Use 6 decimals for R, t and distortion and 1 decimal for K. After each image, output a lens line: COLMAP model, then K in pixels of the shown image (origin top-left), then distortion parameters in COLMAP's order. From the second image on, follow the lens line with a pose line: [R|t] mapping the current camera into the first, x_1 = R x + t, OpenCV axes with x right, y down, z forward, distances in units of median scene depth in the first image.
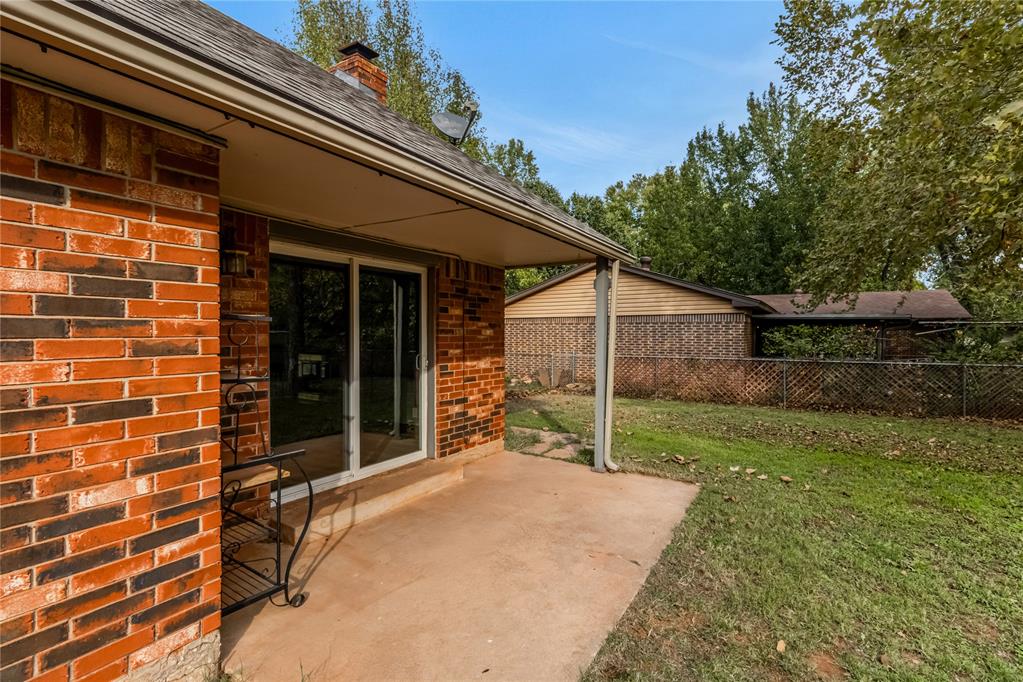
lens RADIAL K [[476.4, 0, 513.6], [0, 476.4, 337.7], [0, 0, 1]] dist [-0.001442, -0.000491]
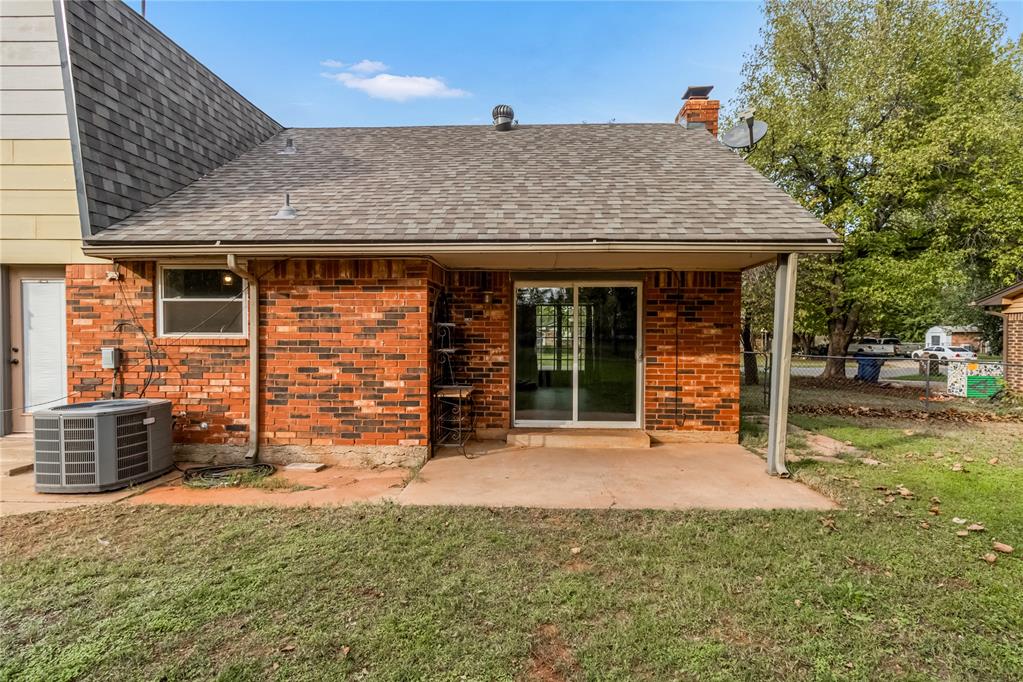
lens RADIAL K [[476.4, 0, 514.2], [0, 476.4, 342.8], [0, 0, 1]] dist [-0.001442, -0.000491]
pose [[0.484878, 0.015998, -0.874435, 0.814741], [-0.010661, 0.999867, 0.012381, 0.007127], [0.874517, 0.003320, 0.484984, 0.071645]]
